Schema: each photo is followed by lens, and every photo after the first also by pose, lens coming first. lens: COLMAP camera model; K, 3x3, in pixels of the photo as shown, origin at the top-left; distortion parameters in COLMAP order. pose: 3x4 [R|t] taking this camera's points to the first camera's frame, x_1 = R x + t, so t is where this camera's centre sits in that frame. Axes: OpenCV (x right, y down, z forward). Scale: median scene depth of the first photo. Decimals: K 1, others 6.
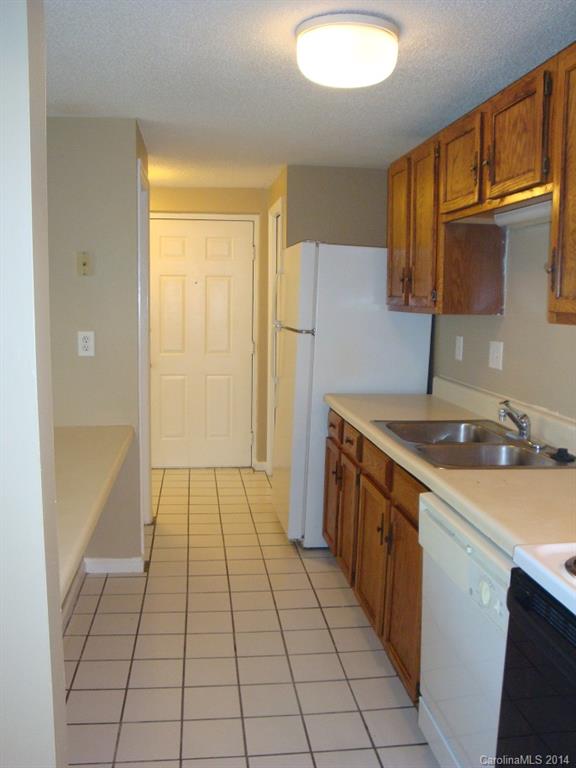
lens RADIAL K [[673.5, 0, 287.2], [0, 673.5, 383.7], [0, 0, 1]] dist [-0.147710, 0.112876]
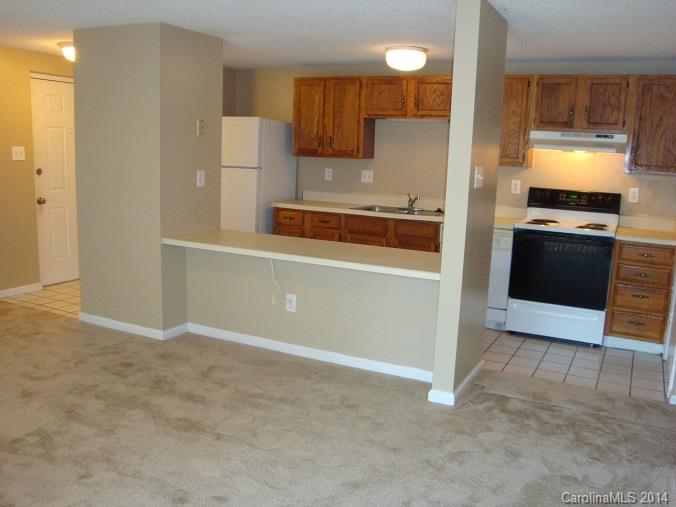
lens RADIAL K [[592.8, 0, 340.4], [0, 592.8, 255.1], [0, 0, 1]] dist [-0.147710, 0.112876]
pose [[0.580451, -0.136872, 0.802709, -1.257966], [0.076932, 0.990581, 0.113276, -0.011529], [-0.810653, -0.003997, 0.585514, -0.087687]]
